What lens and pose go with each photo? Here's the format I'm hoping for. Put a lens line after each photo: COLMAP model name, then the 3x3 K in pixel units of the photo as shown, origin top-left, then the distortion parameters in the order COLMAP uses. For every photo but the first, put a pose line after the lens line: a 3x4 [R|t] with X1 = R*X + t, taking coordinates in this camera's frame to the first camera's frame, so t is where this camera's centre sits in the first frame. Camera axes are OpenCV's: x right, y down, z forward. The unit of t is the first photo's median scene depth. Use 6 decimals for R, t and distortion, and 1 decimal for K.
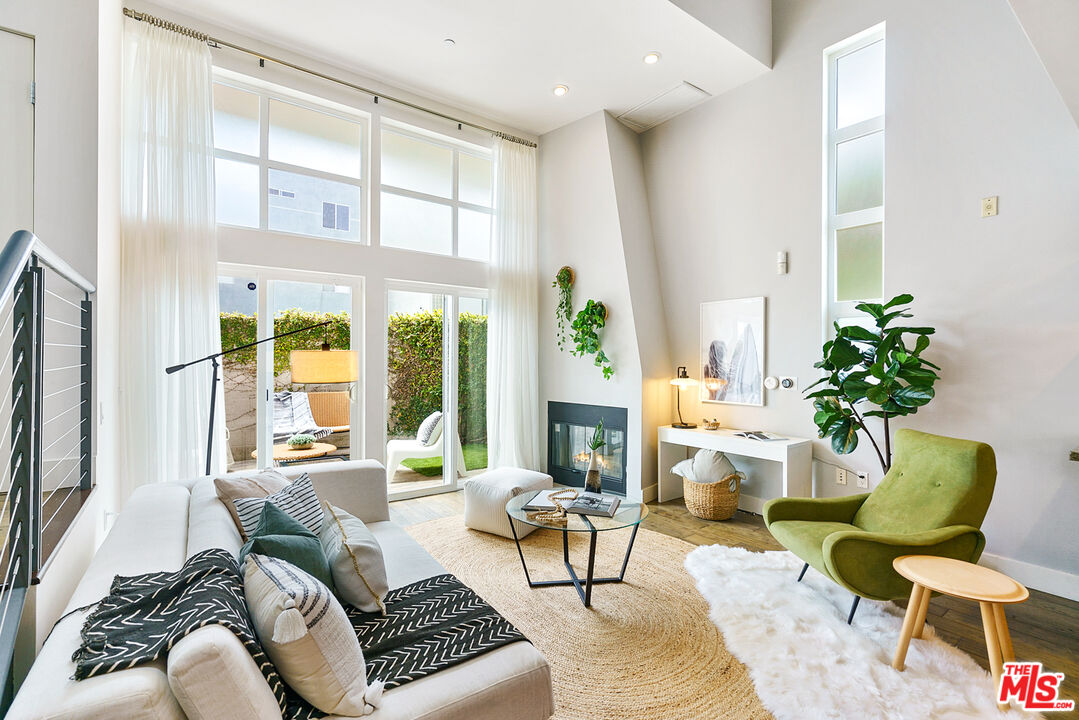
lens RADIAL K [[490.2, 0, 533.6], [0, 490.2, 359.2], [0, 0, 1]] dist [-0.001812, 0.000099]
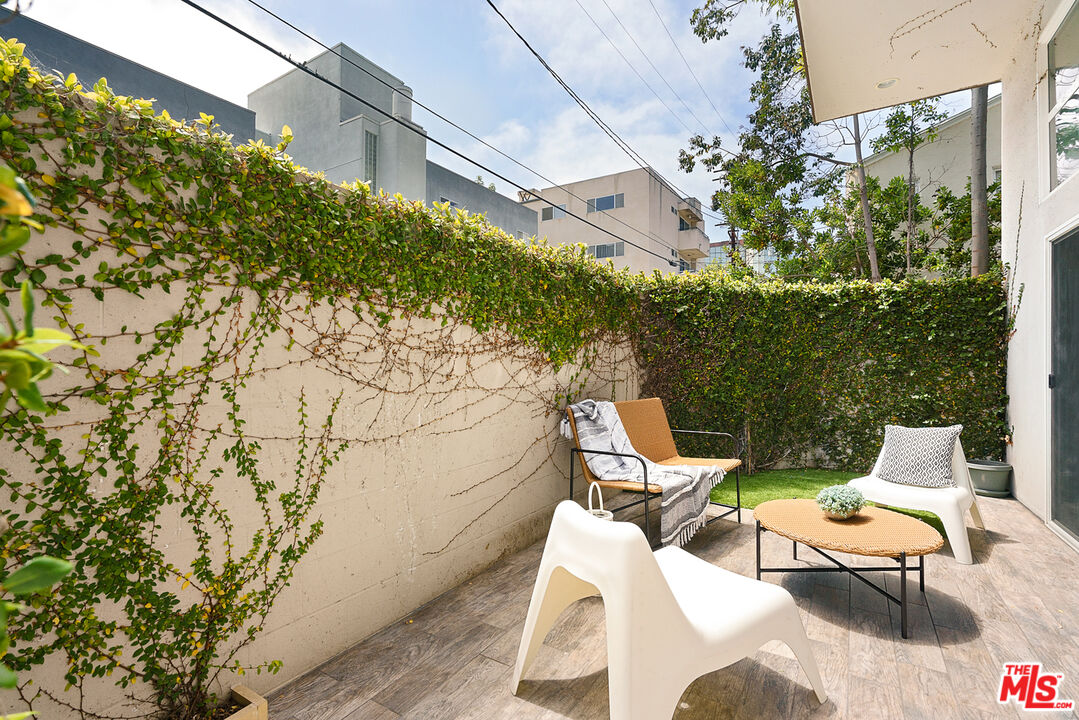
lens RADIAL K [[500.4, 0, 535.4], [0, 500.4, 360.7], [0, 0, 1]] dist [0.000562, 0.000564]
pose [[0.929103, -0.002794, 0.369811, -1.092367], [0.004827, 0.999978, -0.004573, 0.037294], [-0.369790, 0.006034, 0.929096, 0.766626]]
